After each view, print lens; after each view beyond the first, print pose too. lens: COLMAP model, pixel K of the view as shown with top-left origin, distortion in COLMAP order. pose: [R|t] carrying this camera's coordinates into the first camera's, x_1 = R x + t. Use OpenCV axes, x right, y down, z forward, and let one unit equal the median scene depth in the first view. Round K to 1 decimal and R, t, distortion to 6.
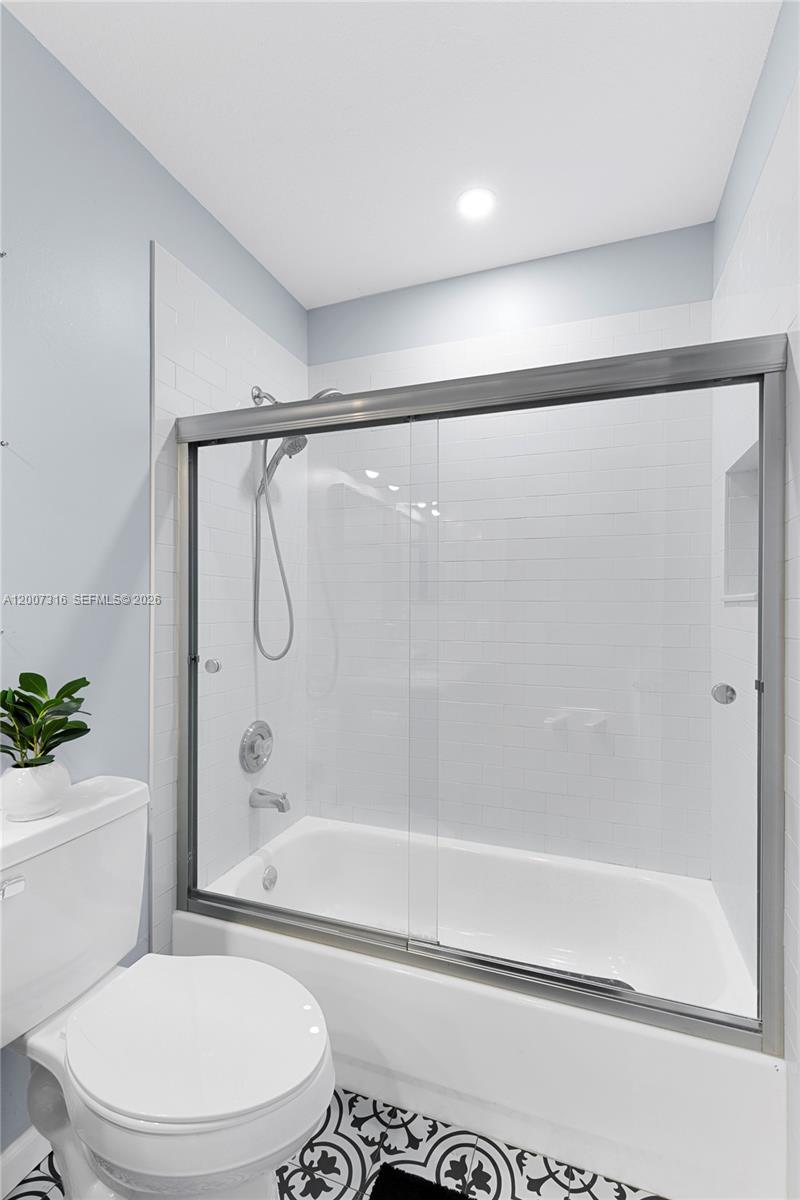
lens RADIAL K [[537.8, 0, 400.0], [0, 537.8, 600.0], [0, 0, 1]] dist [0.001393, -0.000166]
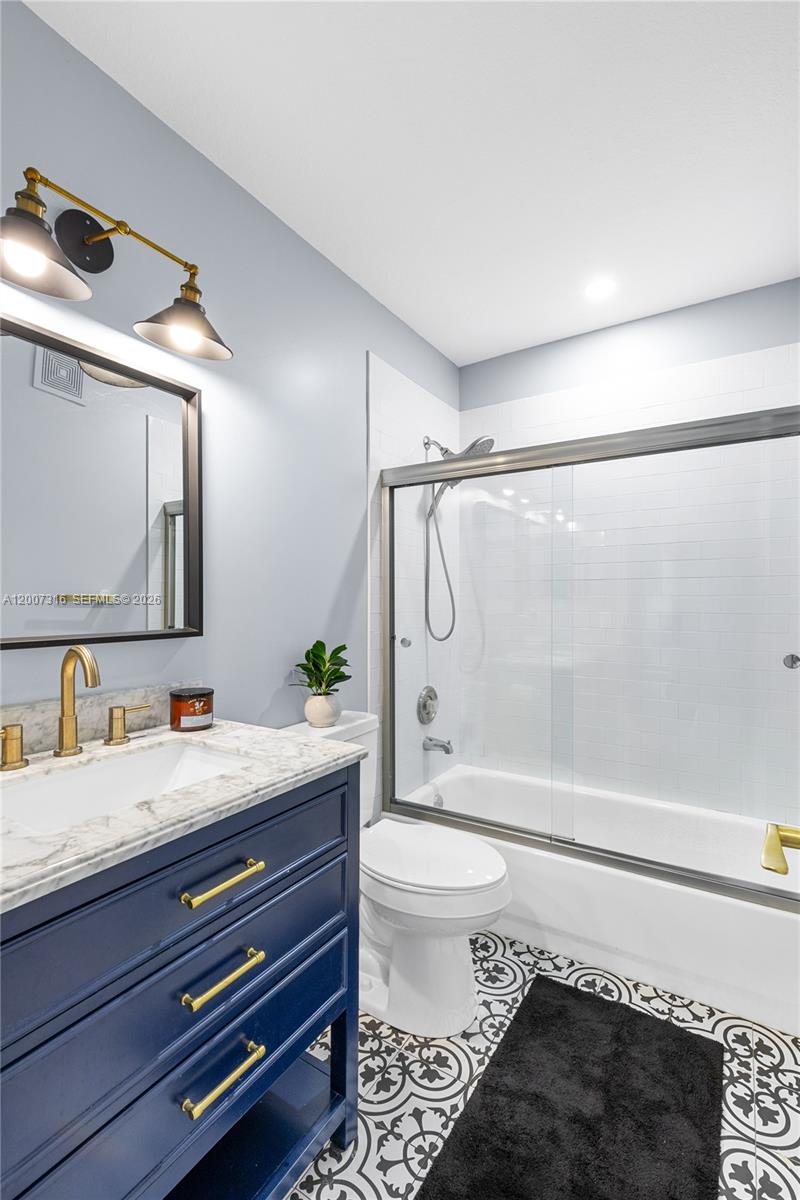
lens RADIAL K [[537.8, 0, 400.0], [0, 537.8, 600.0], [0, 0, 1]] dist [0.001393, -0.000166]
pose [[0.978719, -0.003907, -0.205166, -0.067167], [0.005699, 0.999951, 0.008146, -0.001064], [0.205124, -0.009142, 0.978693, -0.376527]]
